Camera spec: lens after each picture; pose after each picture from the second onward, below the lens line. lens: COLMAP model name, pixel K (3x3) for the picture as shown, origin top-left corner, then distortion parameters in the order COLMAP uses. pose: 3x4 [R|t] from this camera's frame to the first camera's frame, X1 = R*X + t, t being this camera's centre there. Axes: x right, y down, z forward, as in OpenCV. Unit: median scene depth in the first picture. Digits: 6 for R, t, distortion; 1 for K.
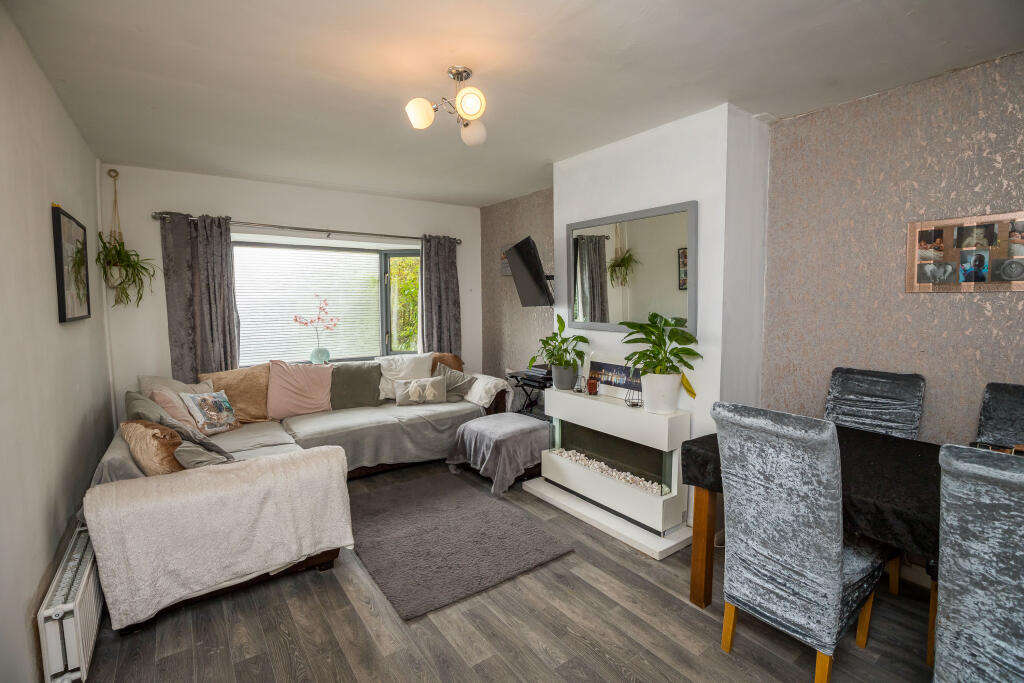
lens RADIAL K [[481.5, 0, 512.0], [0, 481.5, 341.5], [0, 0, 1]] dist [-0.043418, 0.009056]
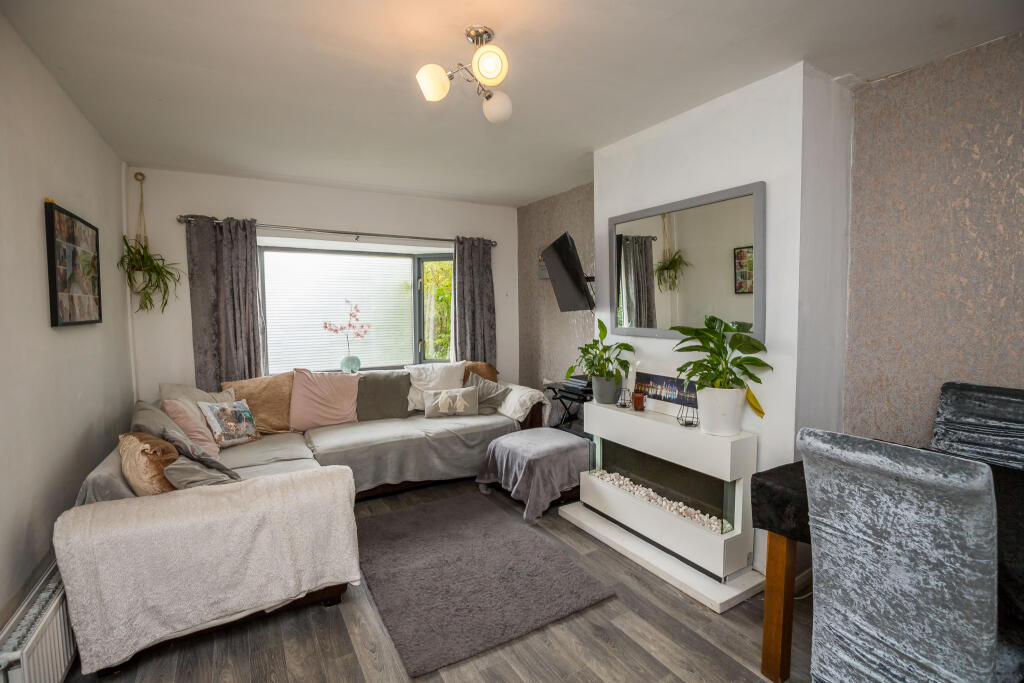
lens RADIAL K [[481.5, 0, 512.0], [0, 481.5, 341.5], [0, 0, 1]] dist [-0.043418, 0.009056]
pose [[0.995832, 0.001698, -0.091194, 0.021250], [-0.003345, 0.999834, -0.017911, 0.001954], [0.091148, 0.018142, 0.995672, 0.130391]]
